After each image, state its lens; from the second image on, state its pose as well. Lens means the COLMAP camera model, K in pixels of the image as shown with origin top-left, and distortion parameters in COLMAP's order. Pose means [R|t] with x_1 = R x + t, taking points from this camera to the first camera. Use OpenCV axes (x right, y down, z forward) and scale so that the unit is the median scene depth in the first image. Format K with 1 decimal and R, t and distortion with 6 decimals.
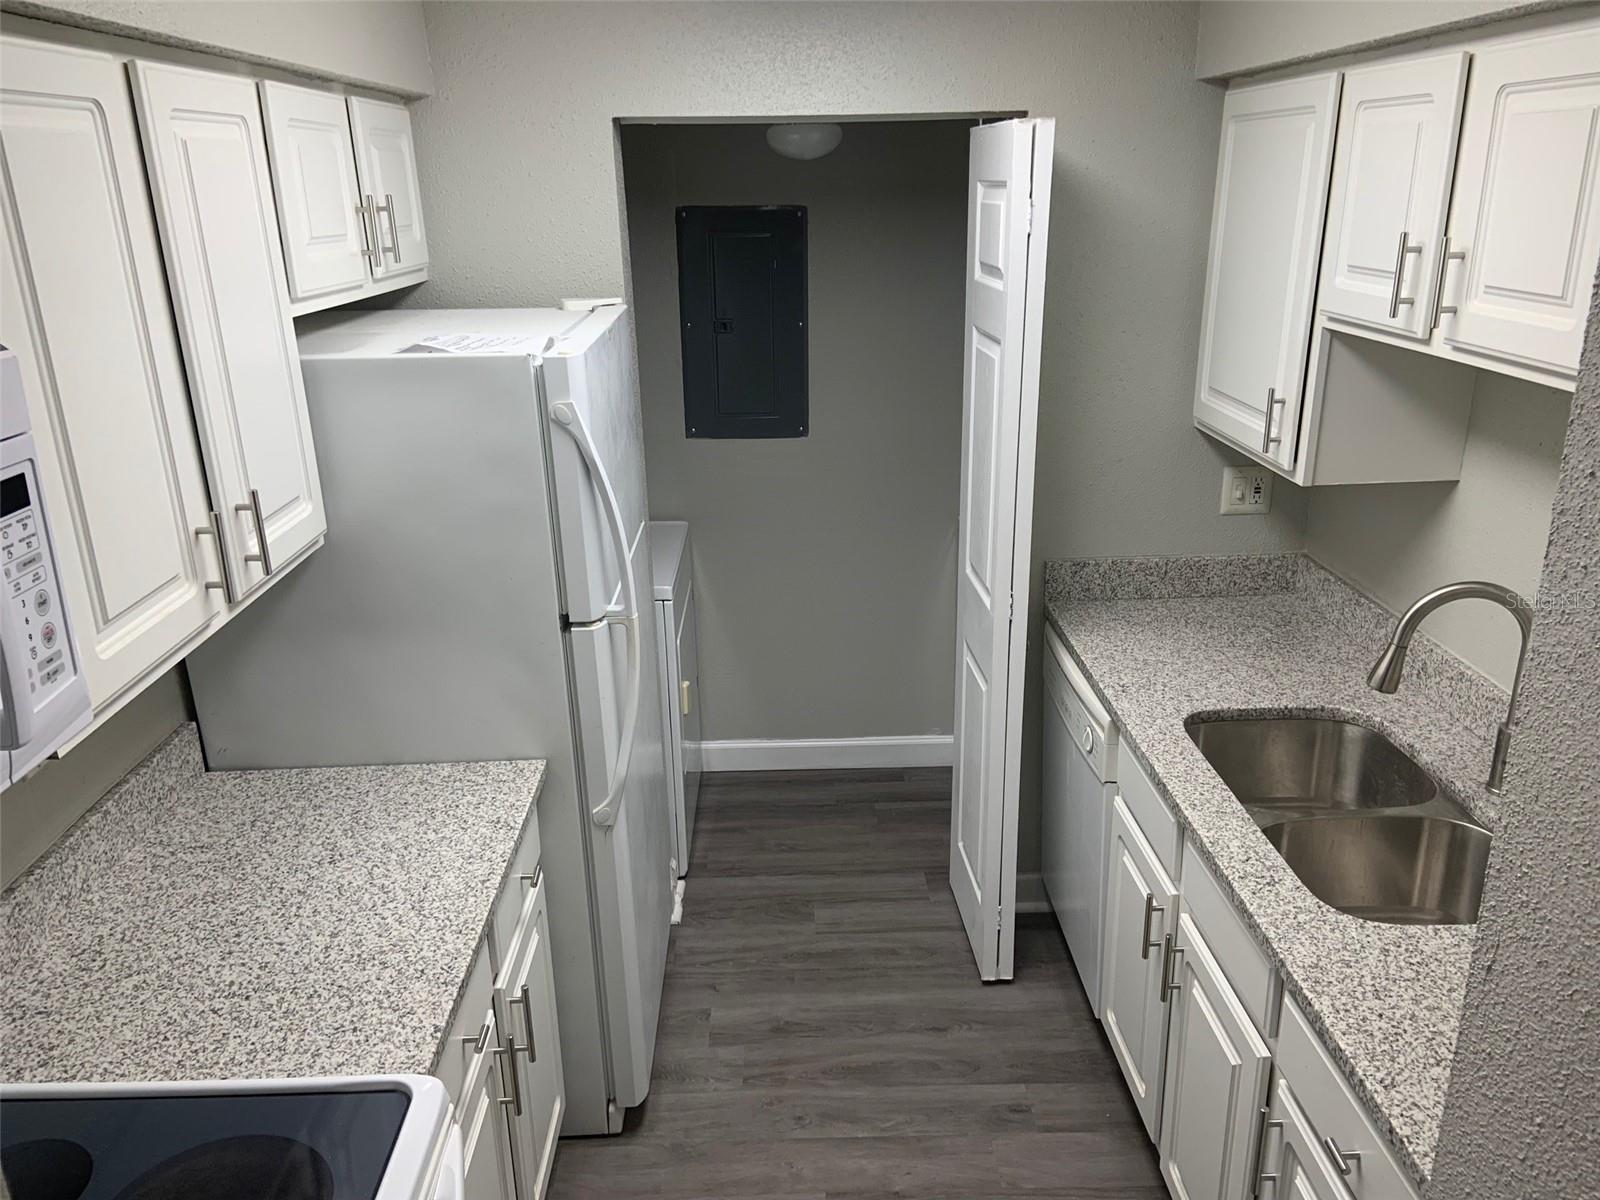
lens RADIAL K [[1185.3, 0, 782.0], [0, 1185.3, 603.9], [0, 0, 1]] dist [0.116538, -0.150494]
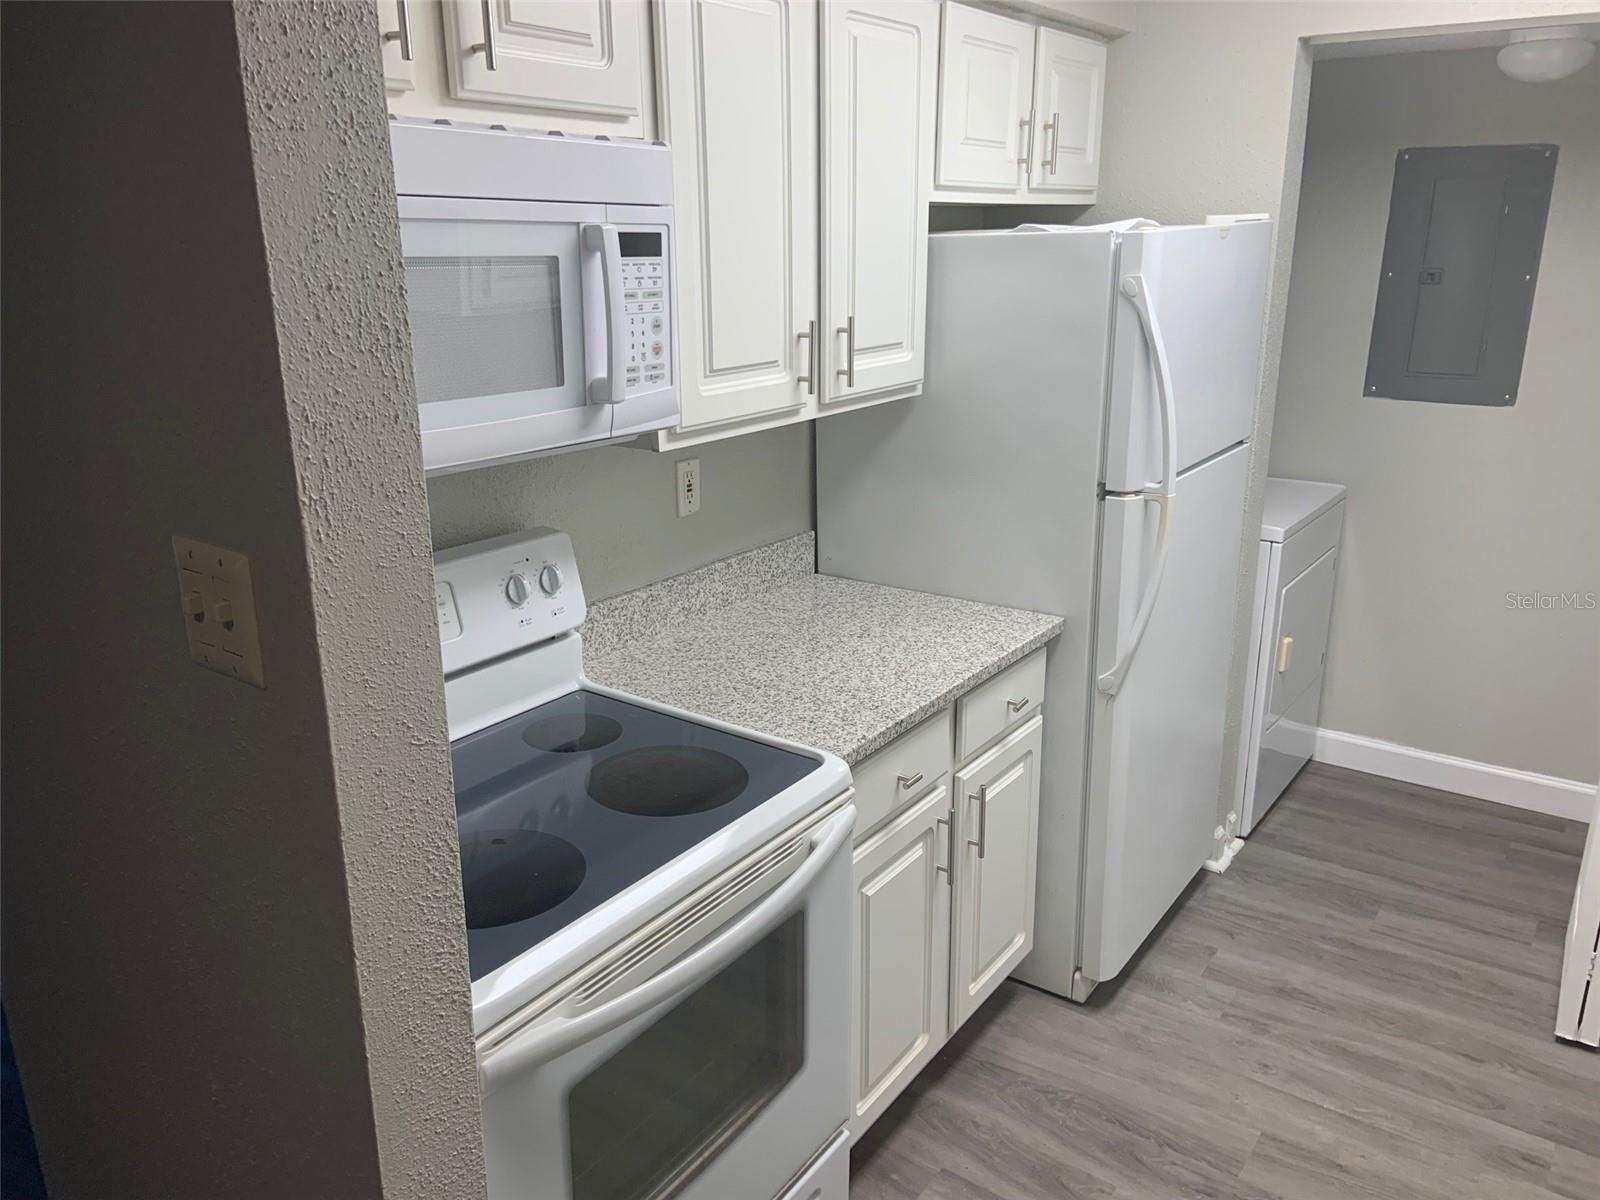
lens RADIAL K [[1185.3, 0, 782.0], [0, 1185.3, 603.9], [0, 0, 1]] dist [0.116538, -0.150494]
pose [[0.794215, 0.188567, -0.577638, 0.204085], [-0.207046, 0.977723, 0.034497, 0.122467], [0.571274, 0.092200, 0.815564, -0.032680]]
